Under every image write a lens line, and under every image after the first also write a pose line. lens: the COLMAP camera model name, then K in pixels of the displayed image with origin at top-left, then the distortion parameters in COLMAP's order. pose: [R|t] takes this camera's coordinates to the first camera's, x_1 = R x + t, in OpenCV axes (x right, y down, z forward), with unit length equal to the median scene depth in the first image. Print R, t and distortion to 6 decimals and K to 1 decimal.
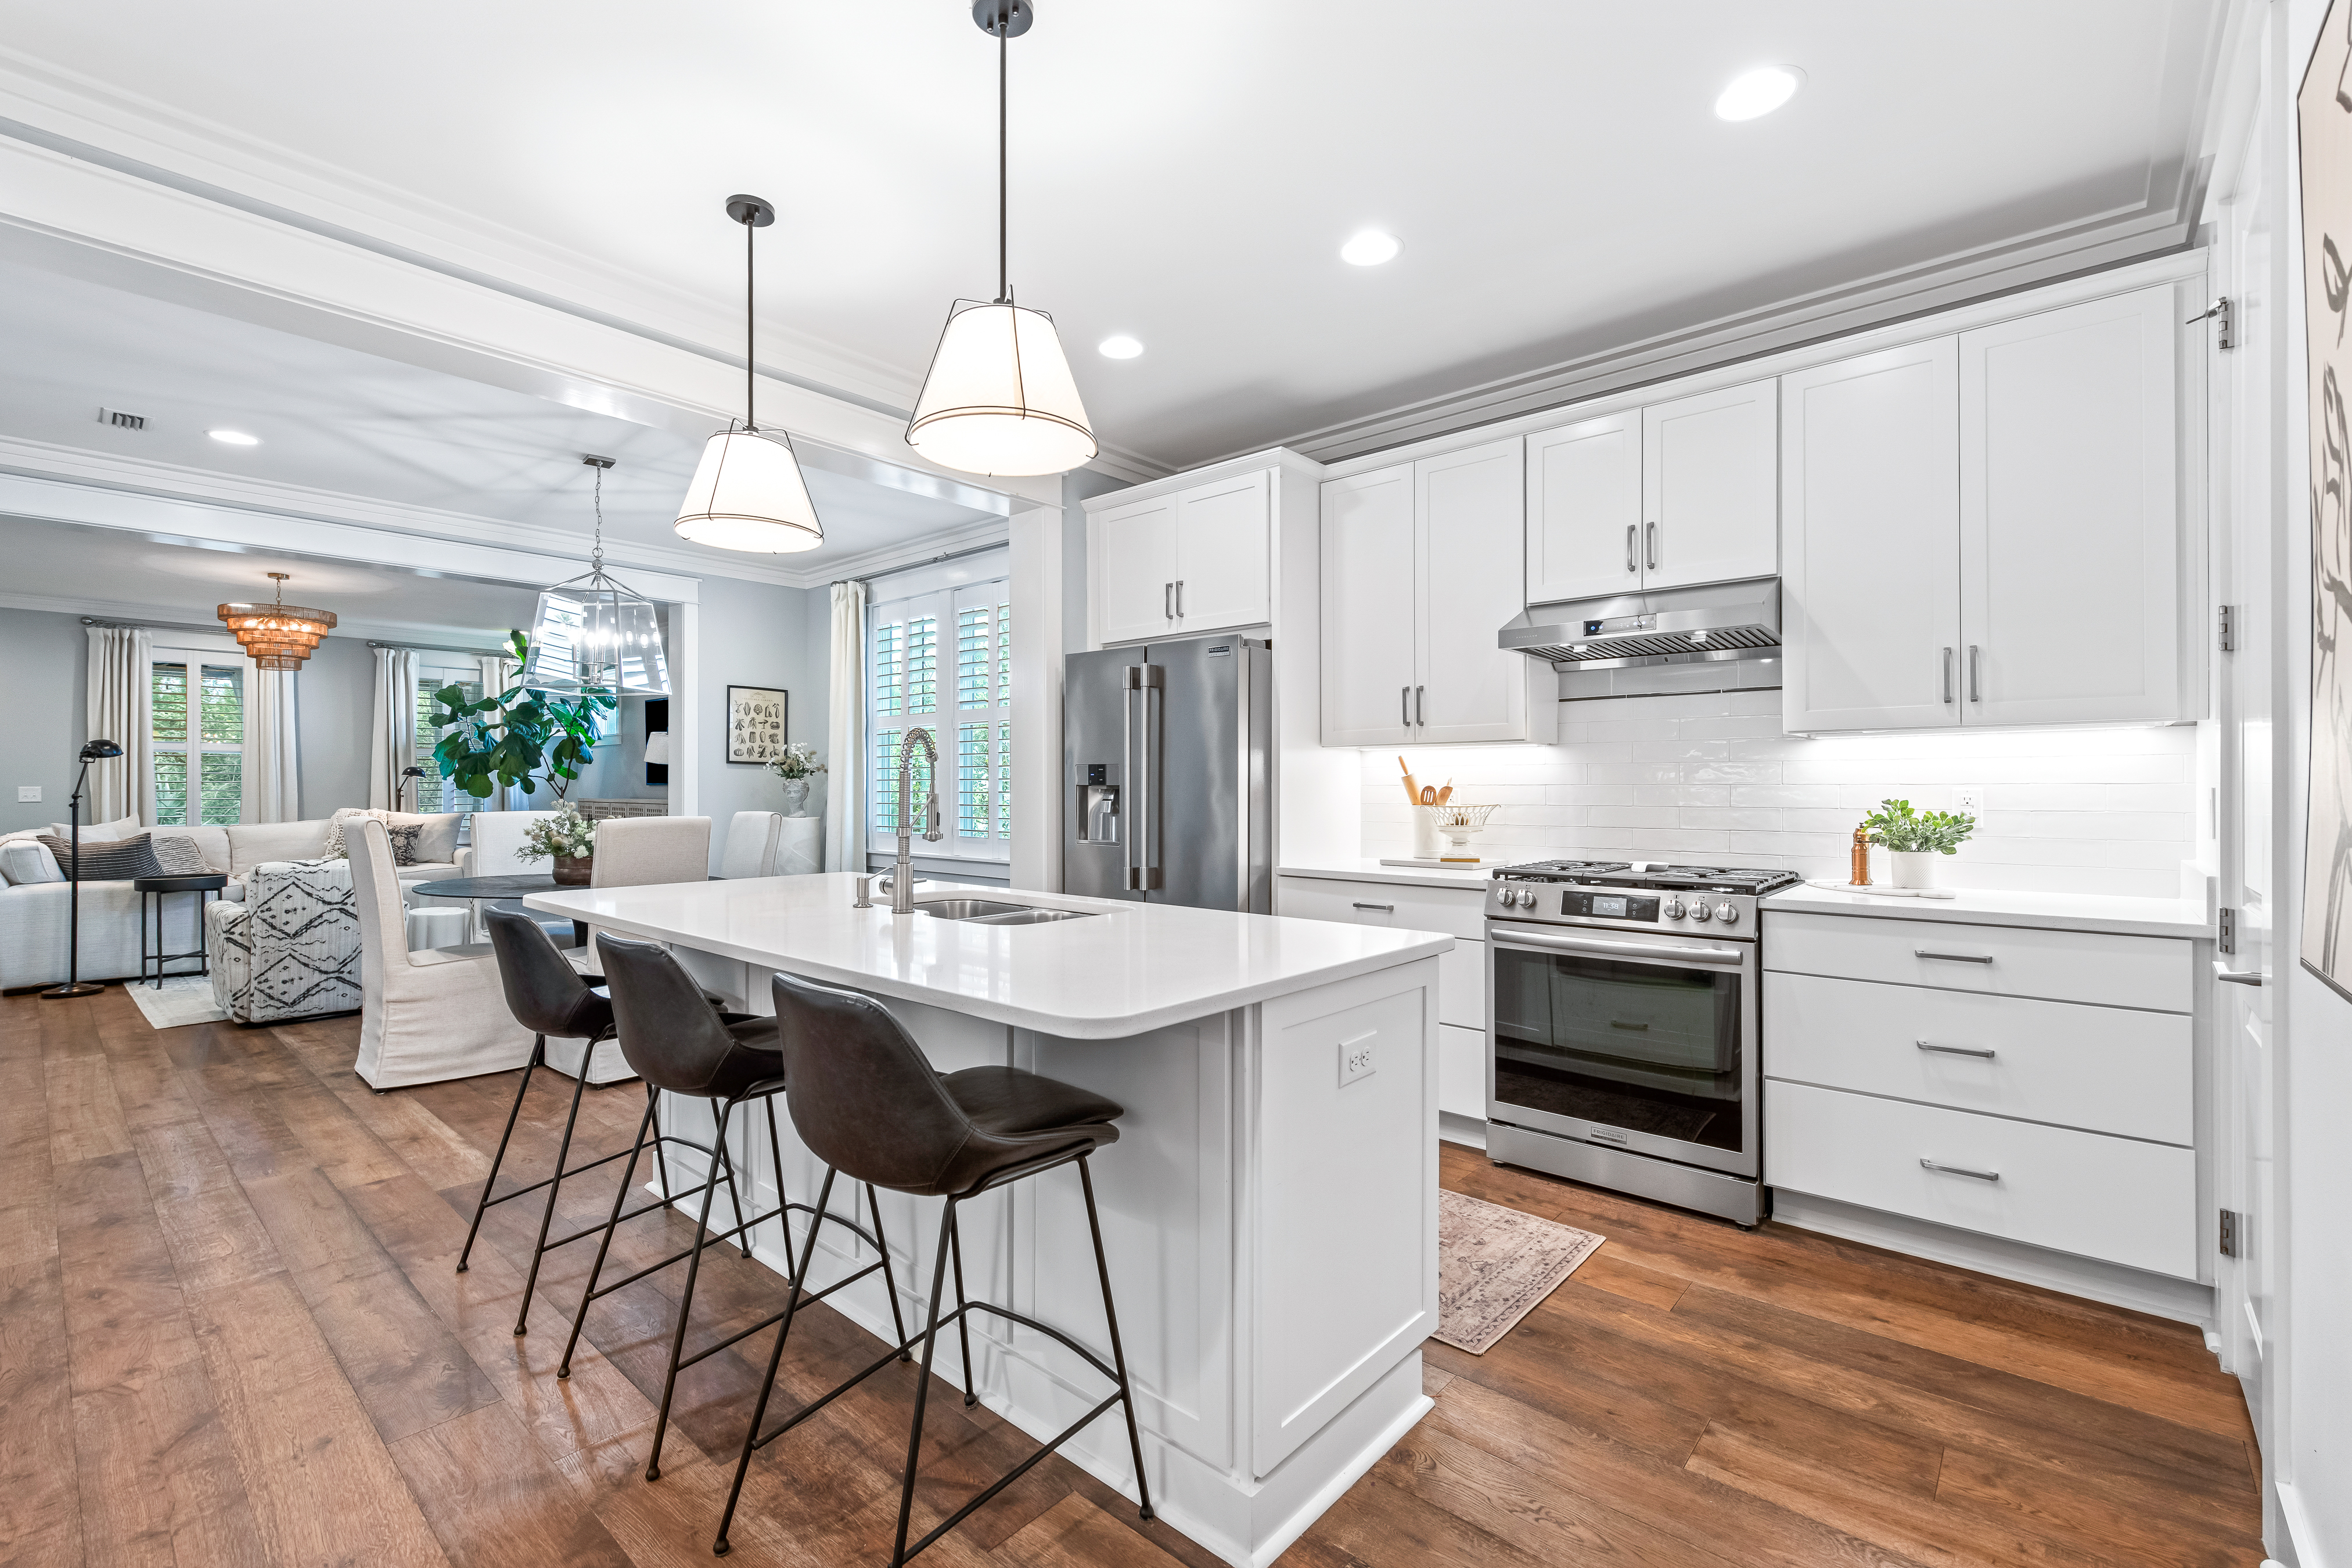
lens RADIAL K [[1019.1, 0, 1166.8], [0, 1019.1, 786.4], [0, 0, 1]] dist [0.002707, -0.001082]
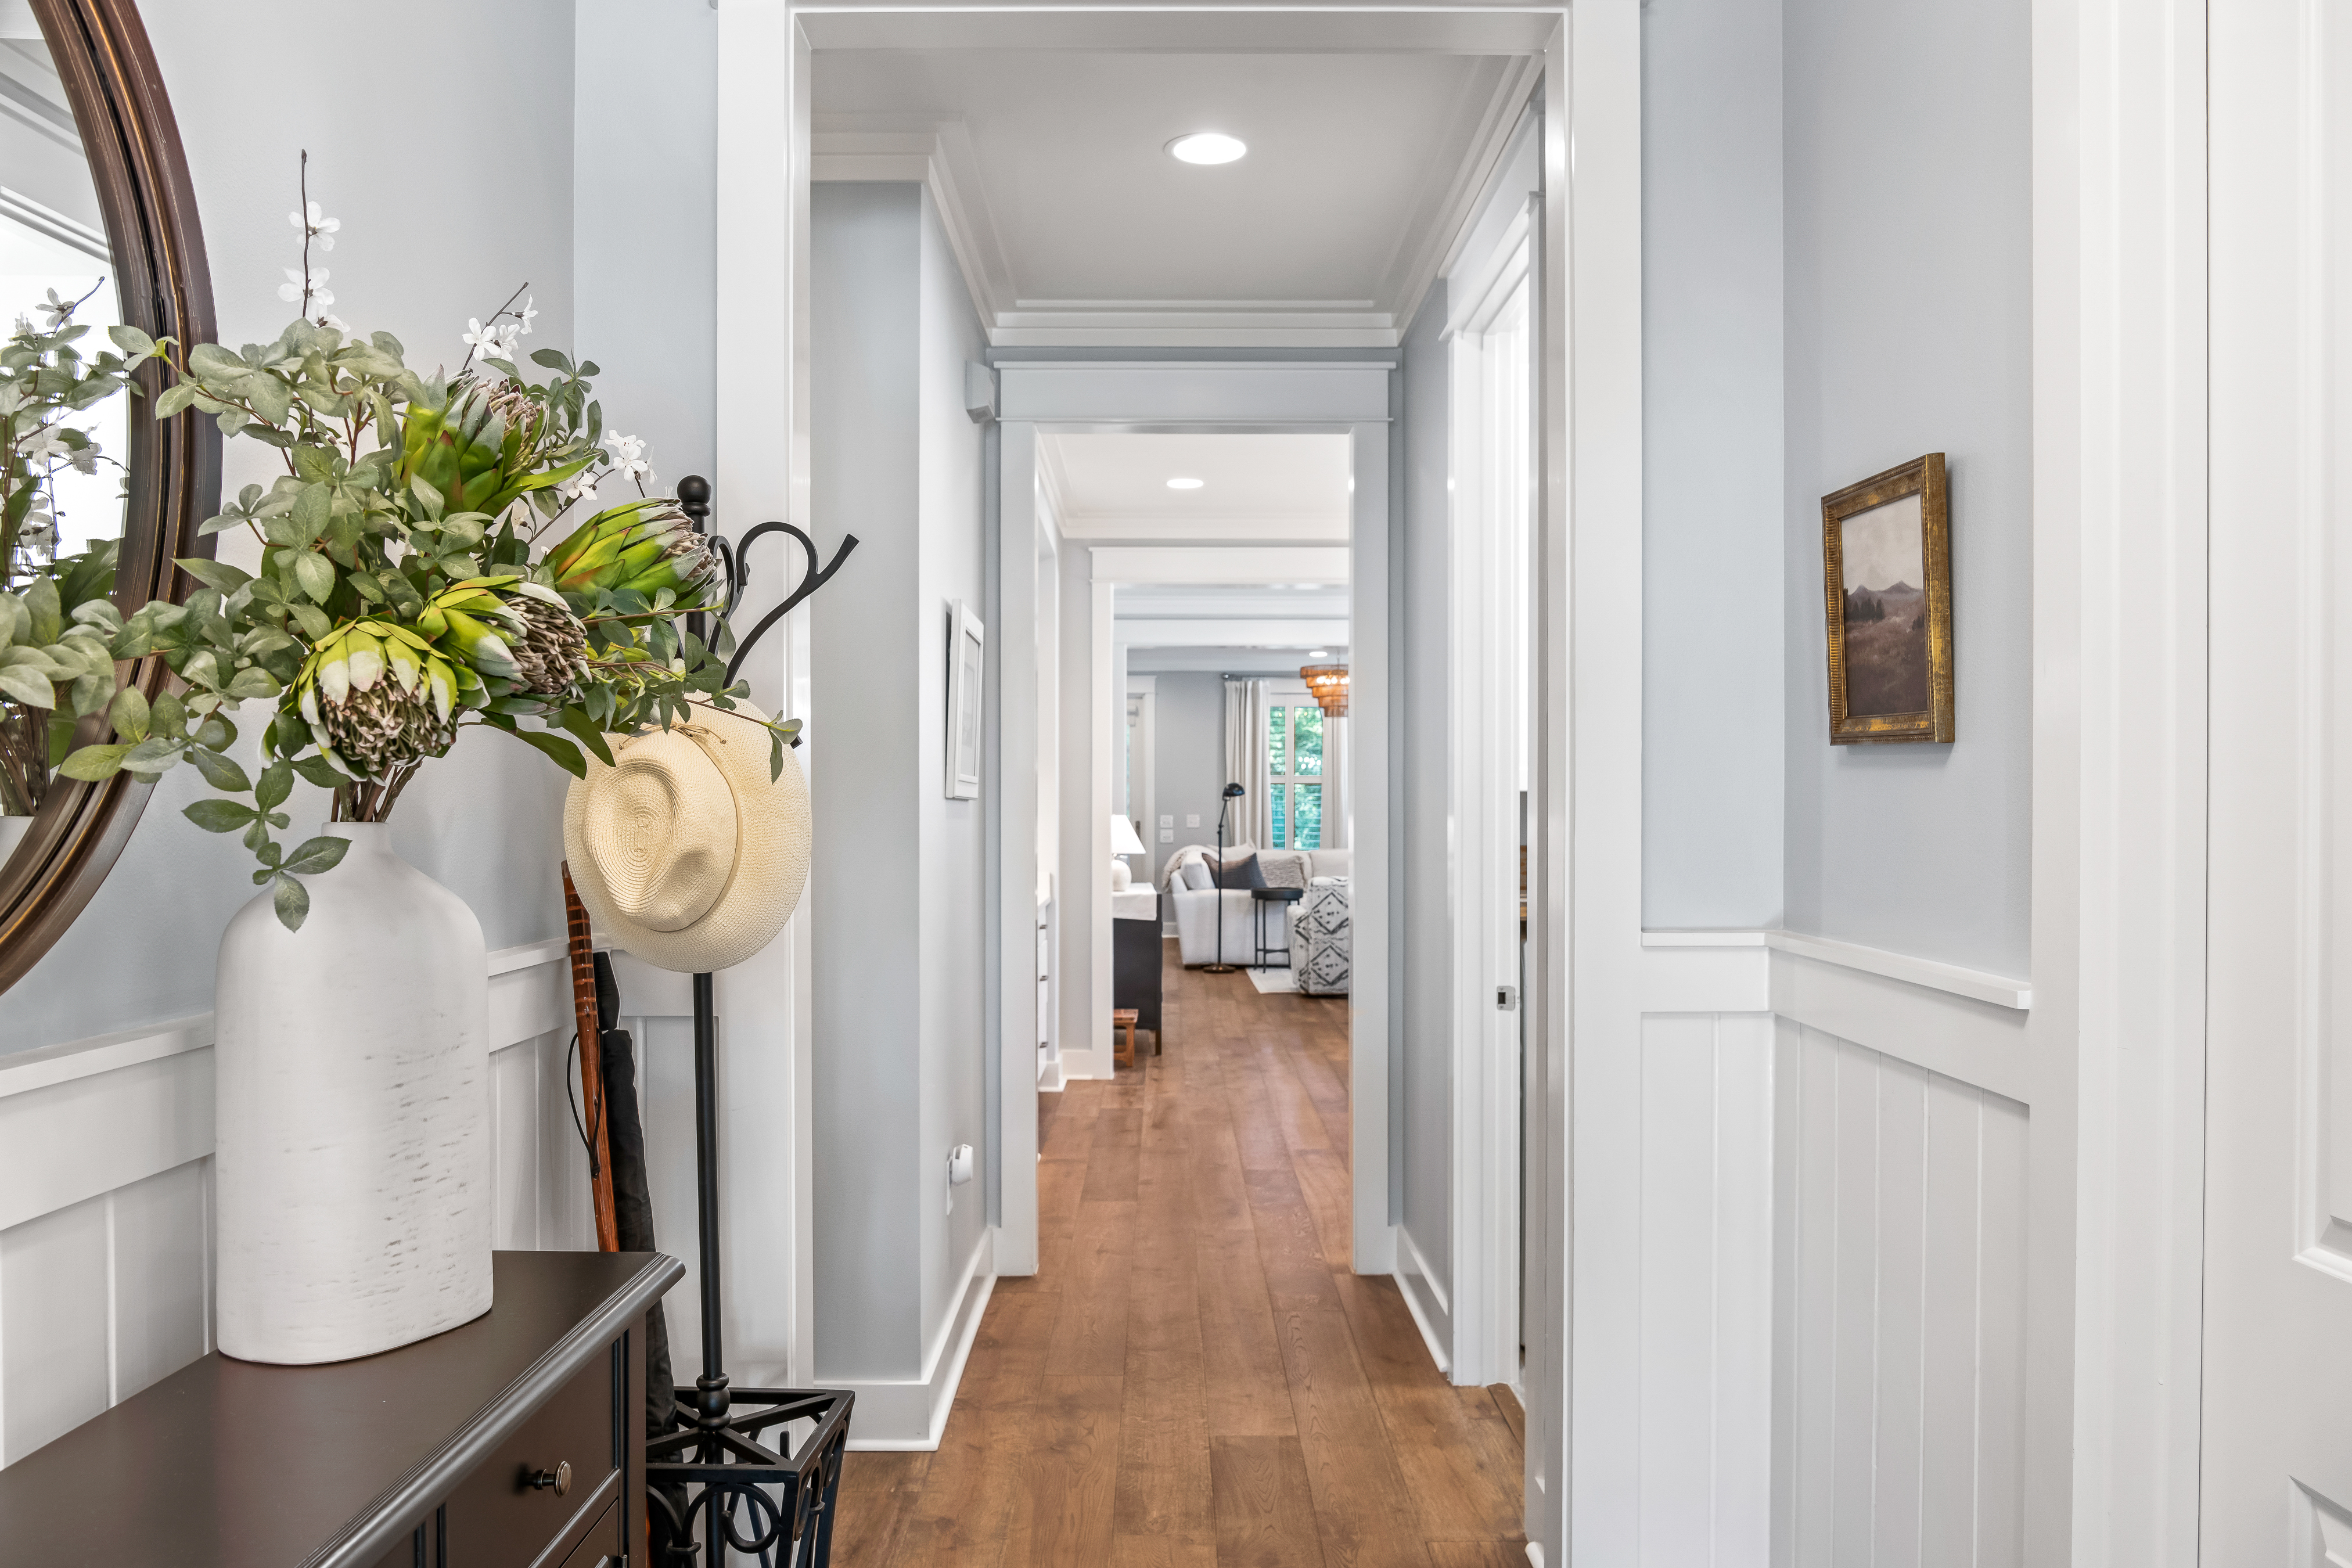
lens RADIAL K [[1805.3, 0, 1171.7], [0, 1805.3, 817.9], [0, 0, 1]] dist [-0.045526, 0.001920]
pose [[0.667003, 0.006900, -0.745023, 0.892294], [0.000425, 0.999953, 0.009642, -0.032382], [0.745055, -0.006747, 0.666969, -0.857272]]
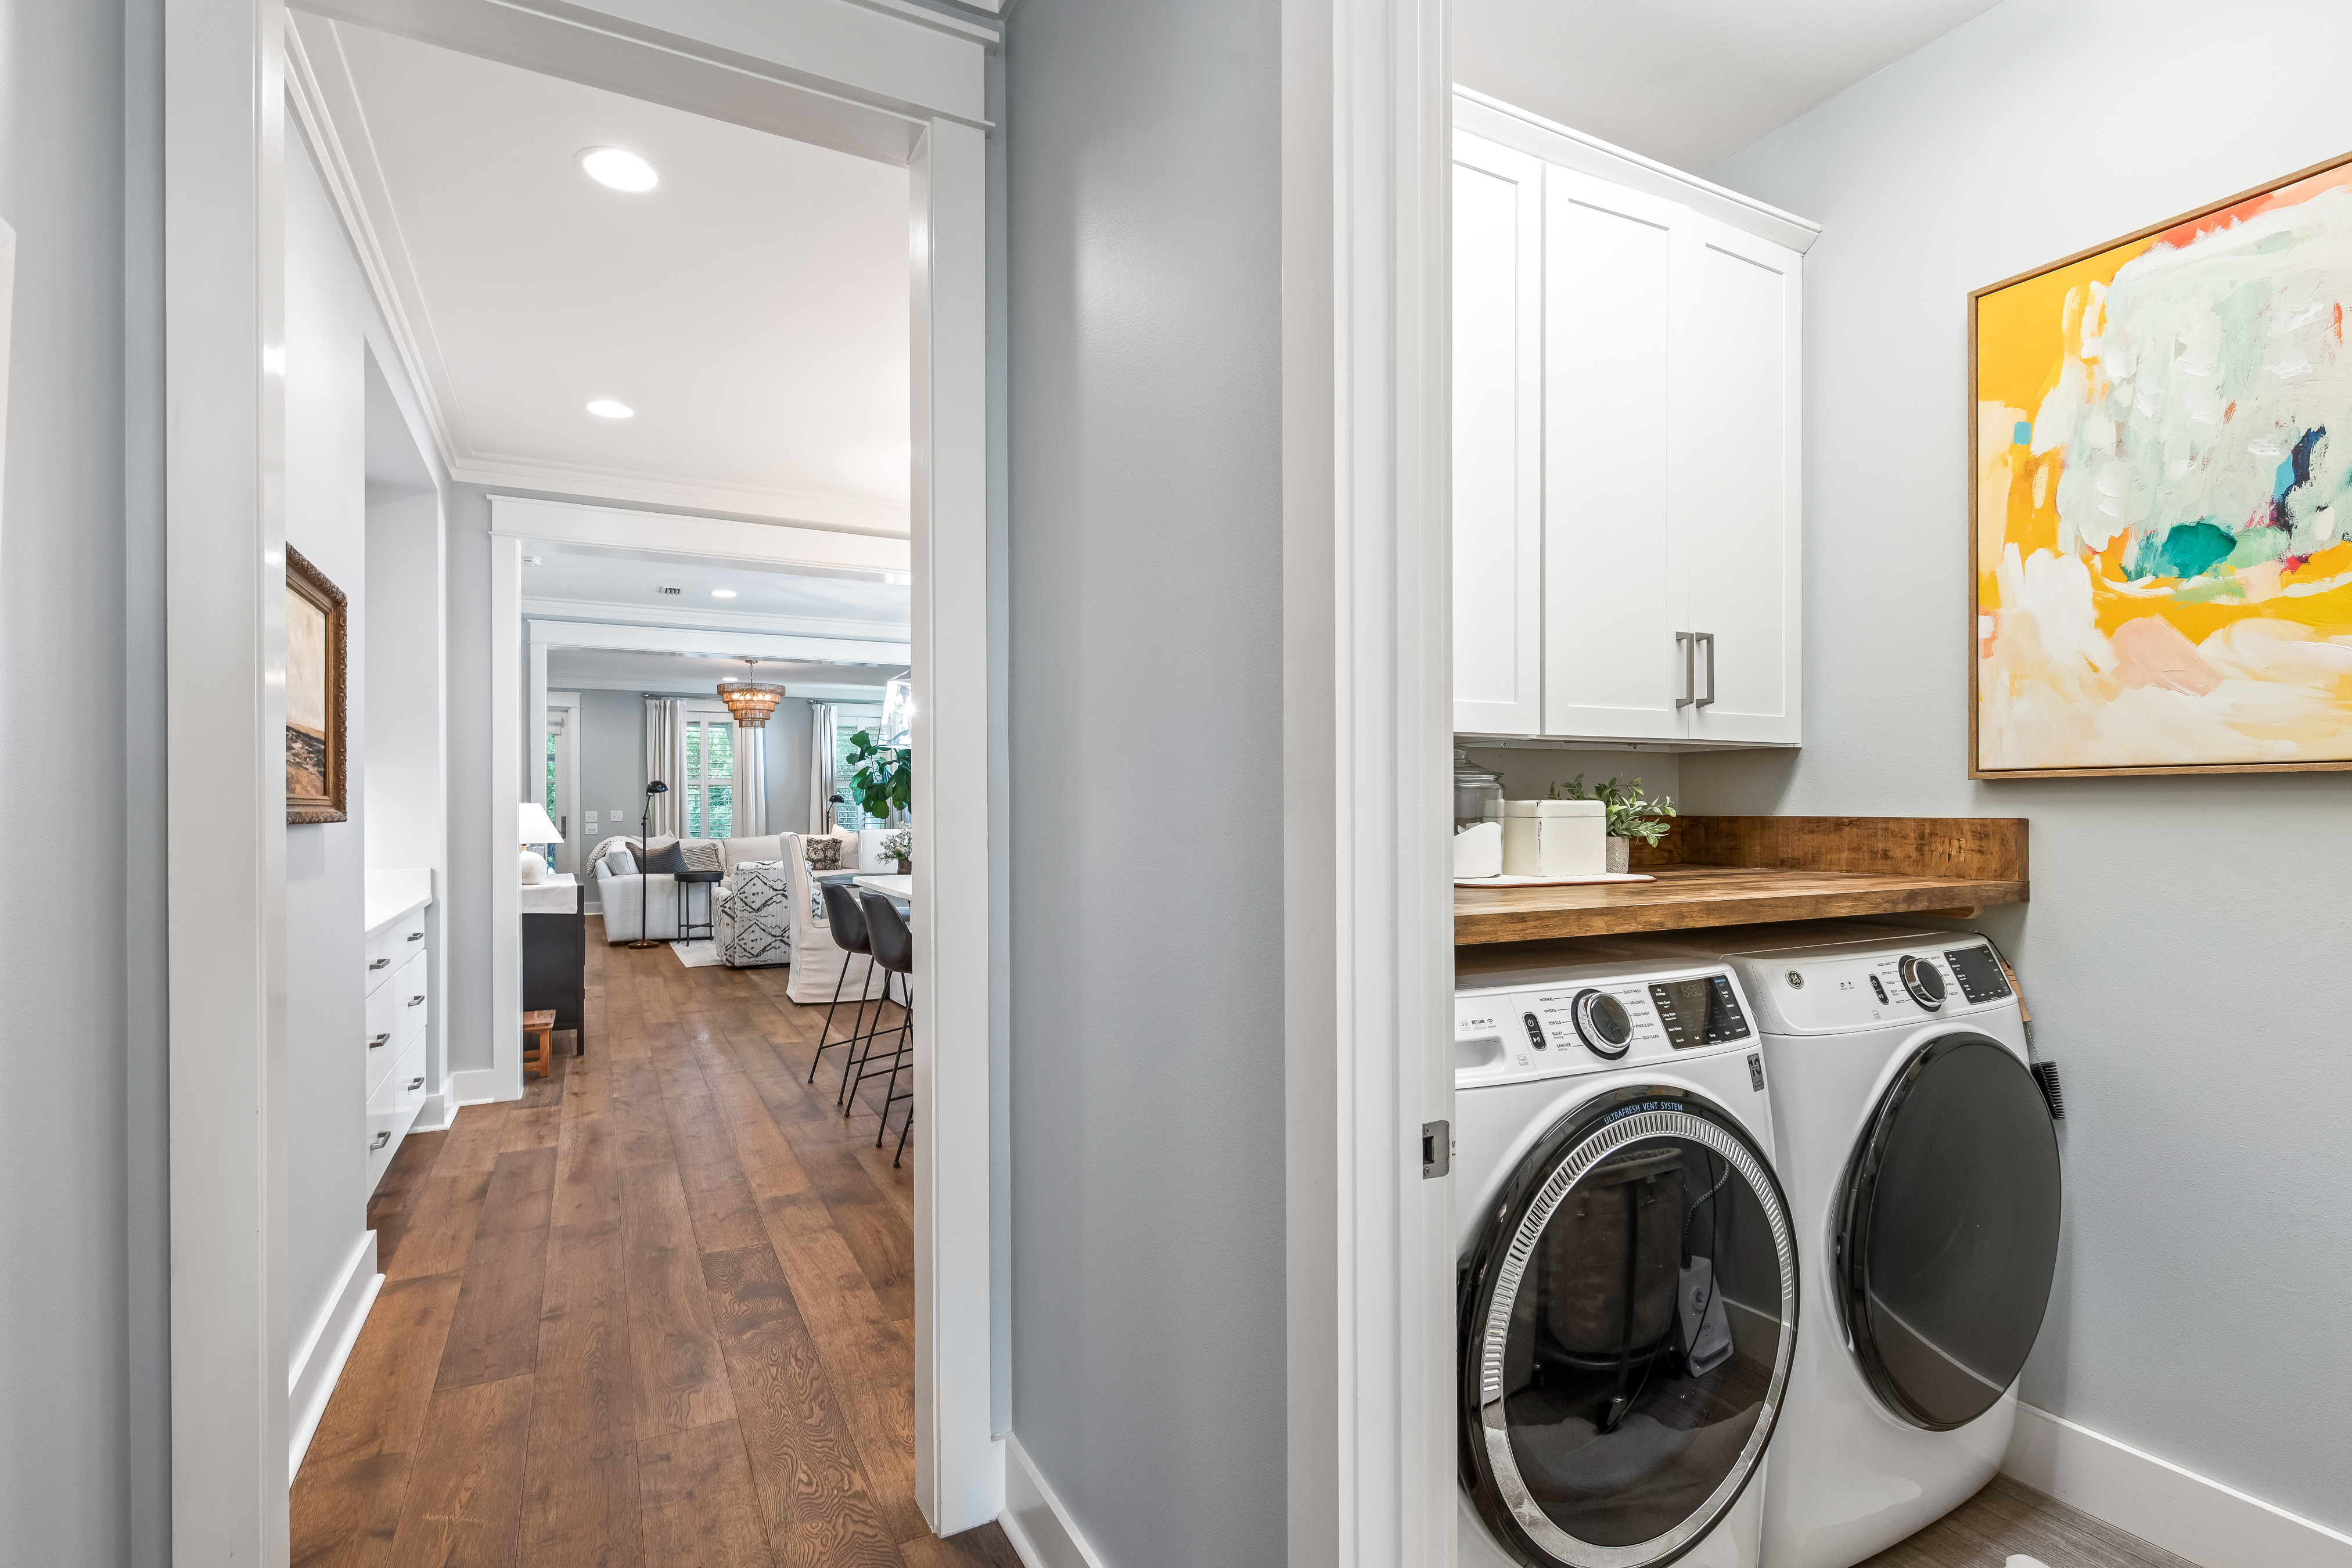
lens RADIAL K [[1106.8, 0, 1170.6], [0, 1106.8, 808.5], [0, 0, 1]] dist [0.000845, -0.000200]
pose [[0.934942, -0.002268, -0.354793, 0.348907], [0.003506, 0.999990, 0.002848, -0.009384], [0.354783, -0.003907, 0.934940, -0.367948]]
